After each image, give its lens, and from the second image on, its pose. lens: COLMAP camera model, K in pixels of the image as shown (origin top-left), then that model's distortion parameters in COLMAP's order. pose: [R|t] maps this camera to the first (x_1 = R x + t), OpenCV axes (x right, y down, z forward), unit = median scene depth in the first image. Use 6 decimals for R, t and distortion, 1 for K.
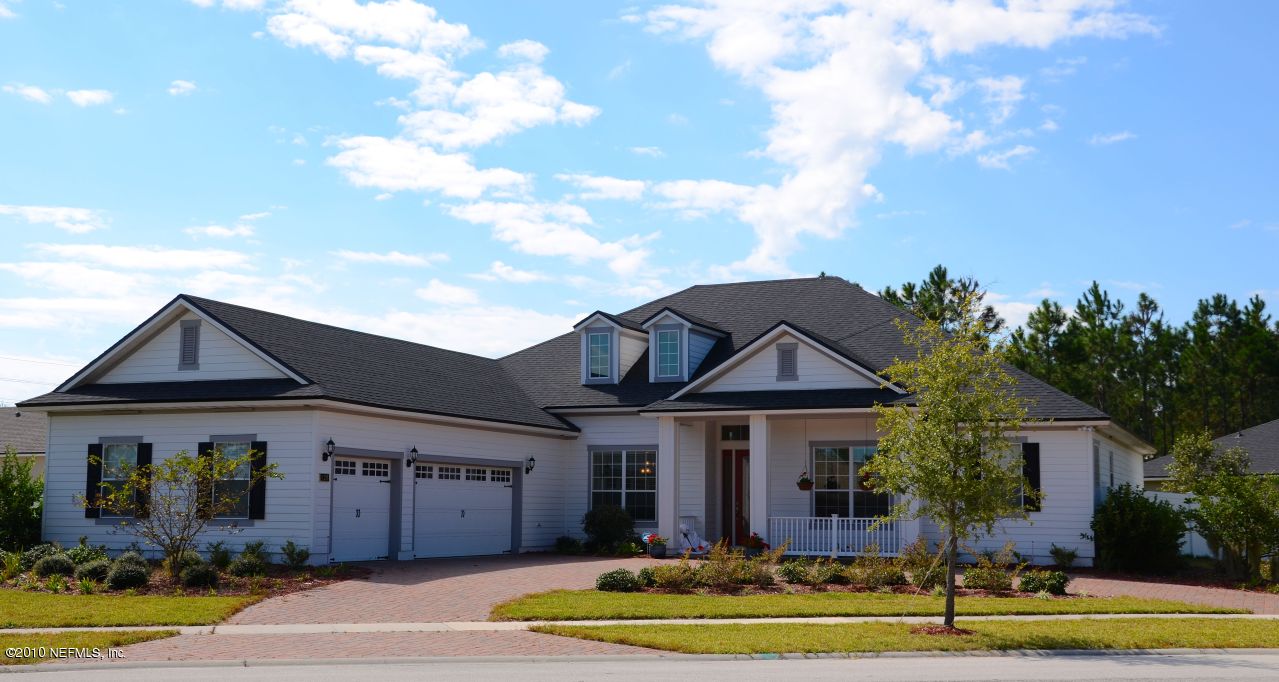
lens RADIAL K [[1669.4, 0, 637.9], [0, 1669.4, 340.9], [0, 0, 1]] dist [0.070646, 0.000000]
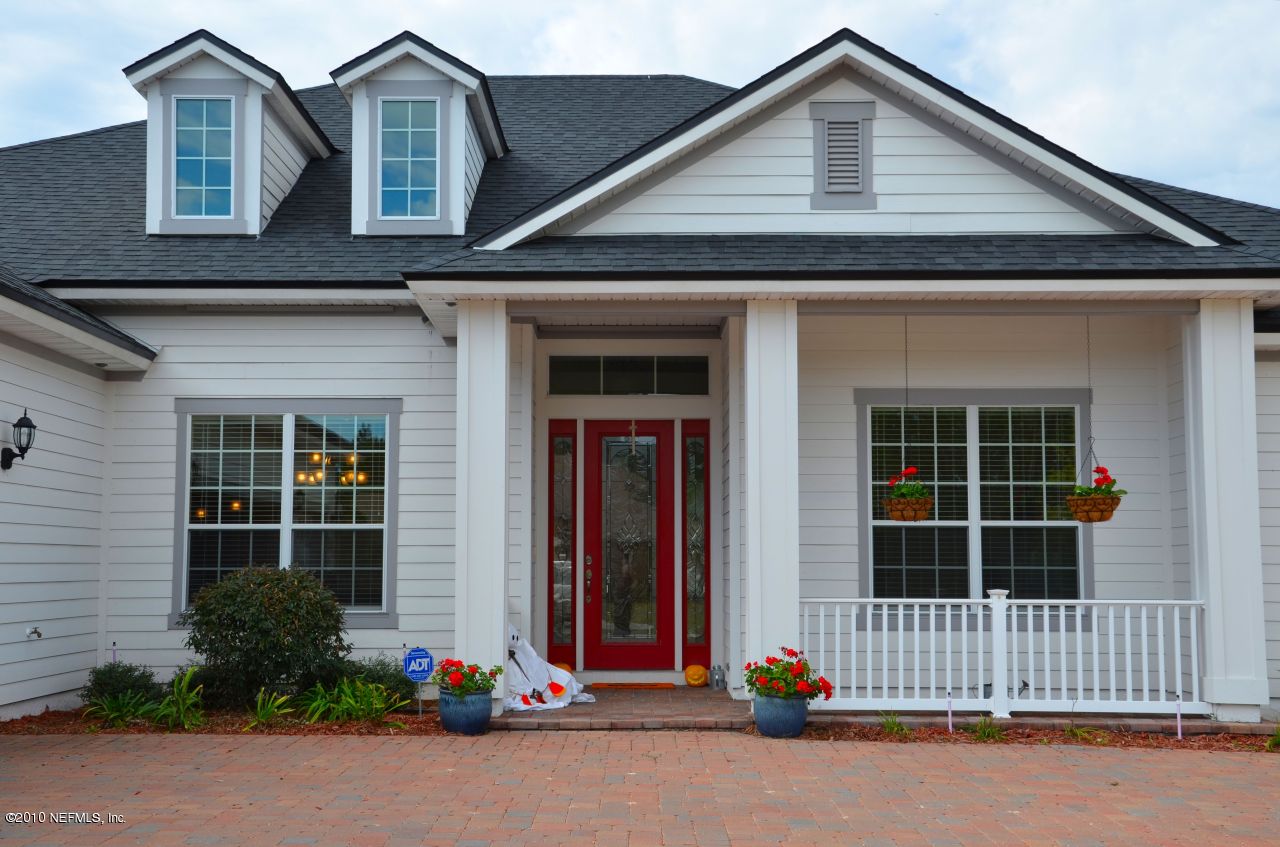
lens RADIAL K [[1655.2, 0, 642.5], [0, 1655.2, 425.6], [0, 0, 1]] dist [0.075966, 0.000000]
pose [[0.918806, 0.030065, 0.393562, -0.091779], [-0.034574, 0.999393, 0.004370, 0.075162], [-0.393192, -0.017622, 0.919288, 0.756646]]
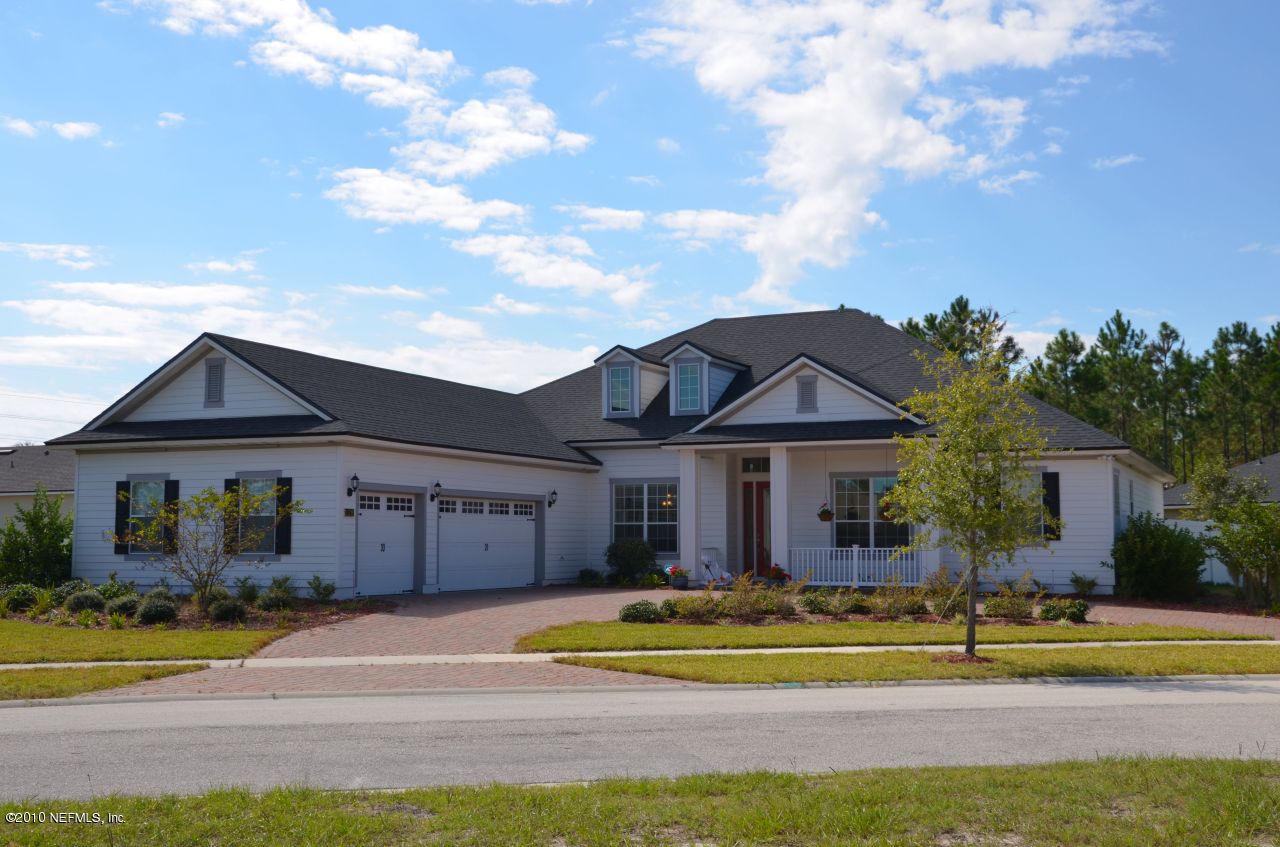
lens RADIAL K [[1655.2, 0, 639.0], [0, 1655.2, 419.5], [0, 0, 1]] dist [0.075966, 0.000000]
pose [[0.999868, -0.009041, -0.013486, 0.001685], [0.009401, 0.999595, 0.026860, 0.000171], [0.013237, -0.026984, 0.999548, 0.002141]]
